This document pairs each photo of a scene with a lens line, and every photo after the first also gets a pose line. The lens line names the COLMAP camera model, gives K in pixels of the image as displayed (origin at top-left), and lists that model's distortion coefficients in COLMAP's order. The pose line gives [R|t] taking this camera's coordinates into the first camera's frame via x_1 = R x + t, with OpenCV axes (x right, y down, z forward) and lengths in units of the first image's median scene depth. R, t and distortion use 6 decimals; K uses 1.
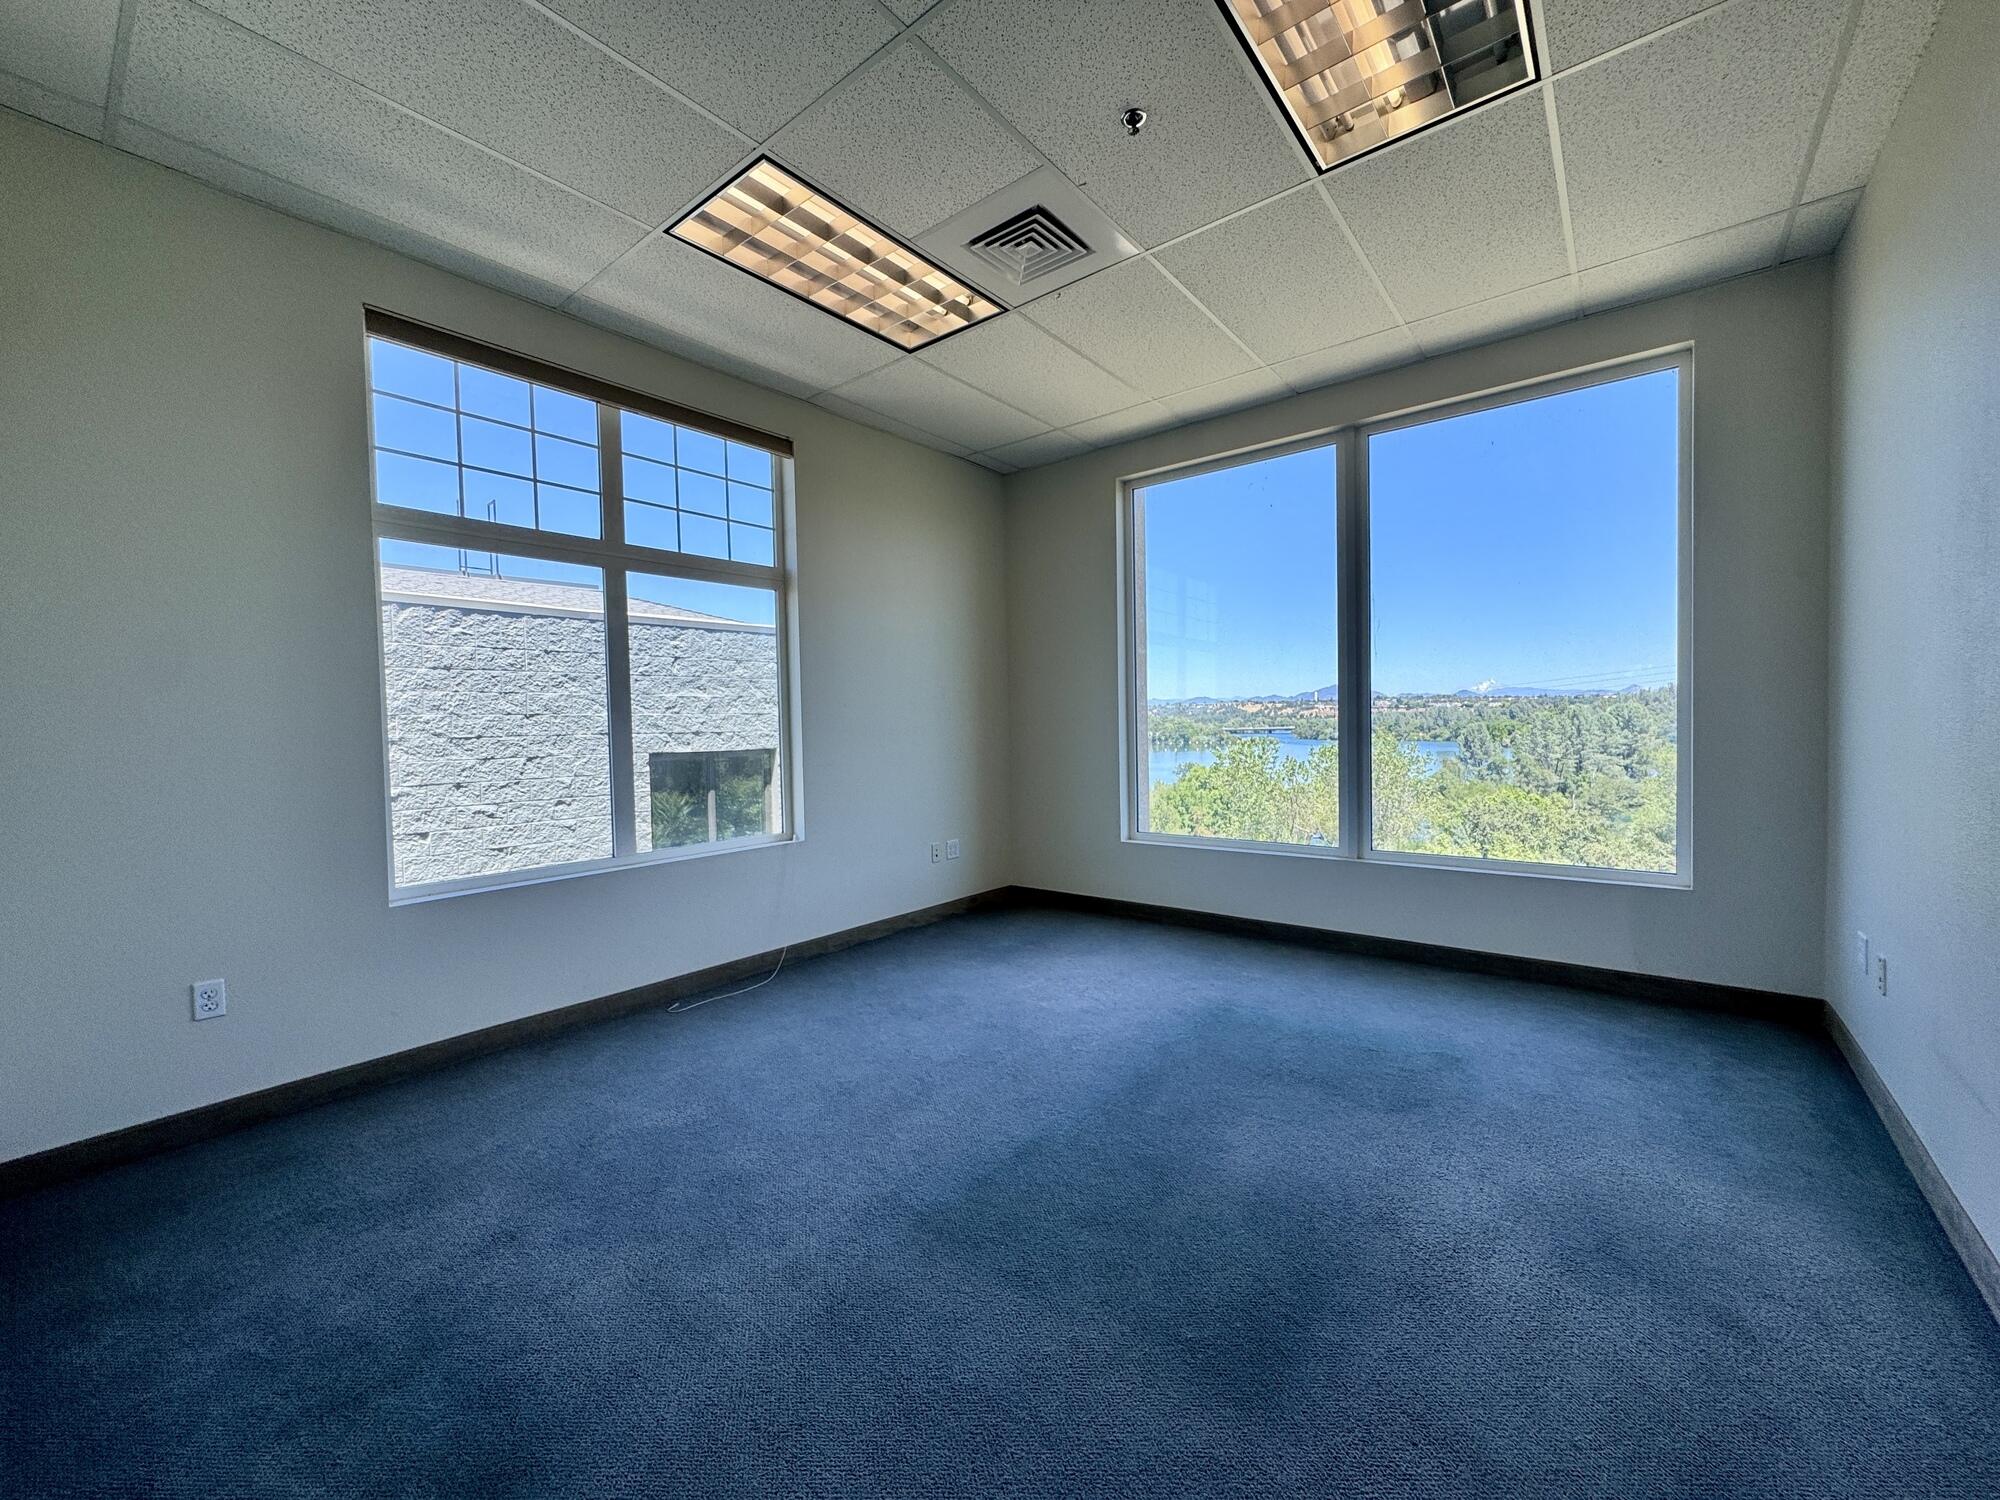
lens RADIAL K [[800.3, 0, 1000.9], [0, 800.3, 747.9], [0, 0, 1]] dist [-0.002002, 0.000765]
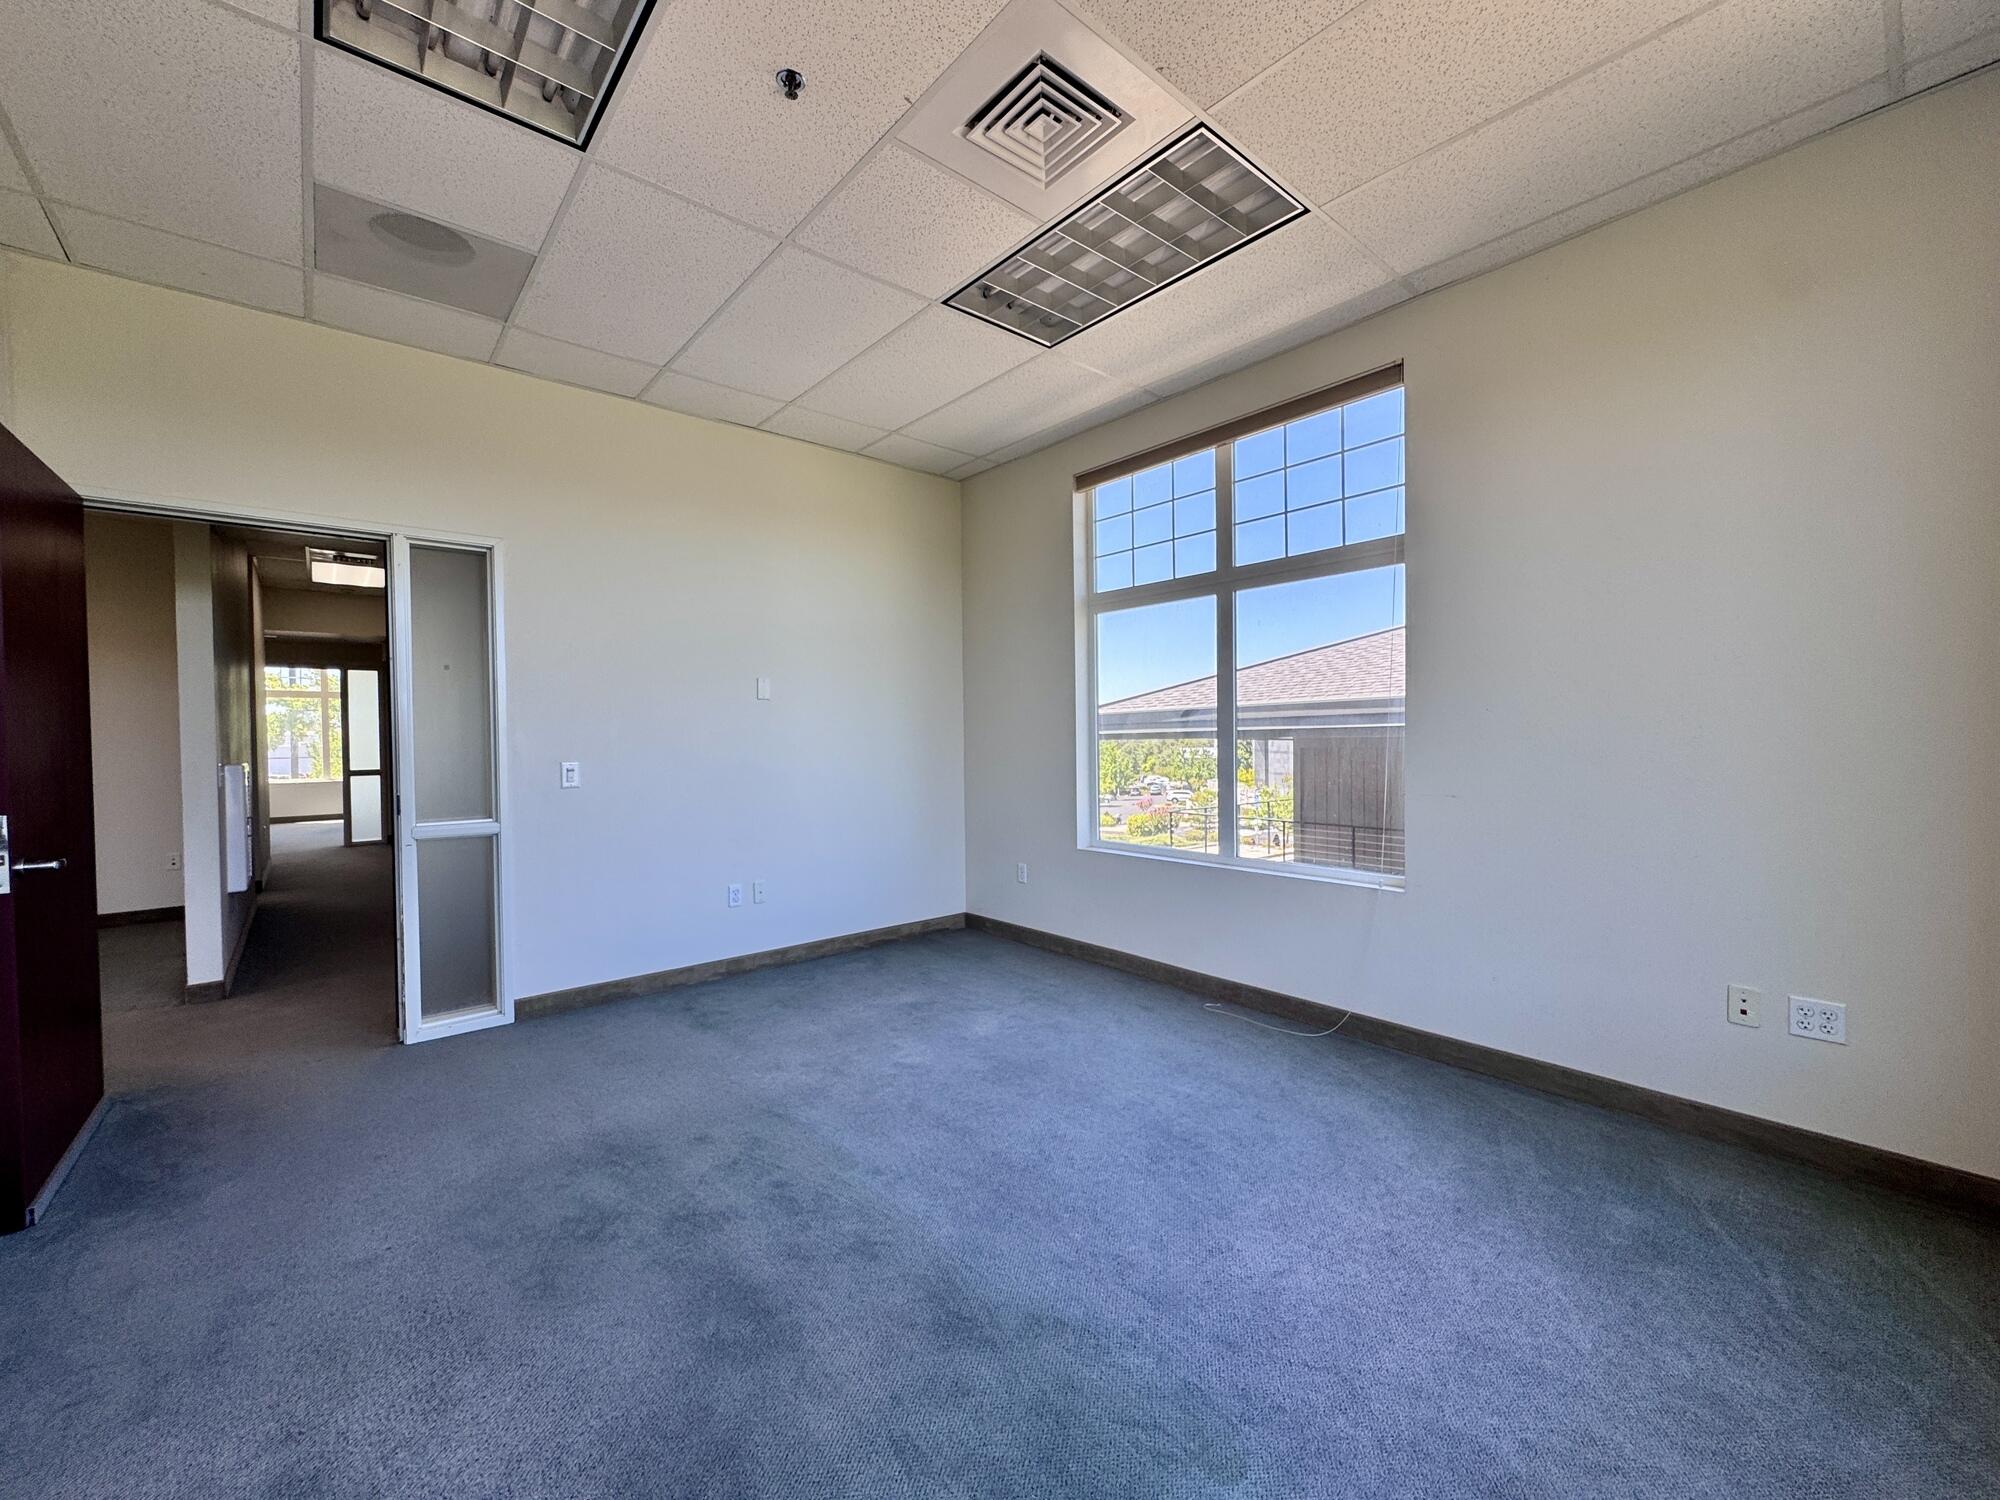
lens RADIAL K [[800.3, 0, 1000.9], [0, 800.3, 747.9], [0, 0, 1]] dist [-0.002002, 0.000765]
pose [[-0.183610, 0.042608, -0.982075, 0.628122], [-0.011118, 0.998906, 0.045417, -0.055581], [0.982936, 0.019258, -0.182936, 0.860360]]
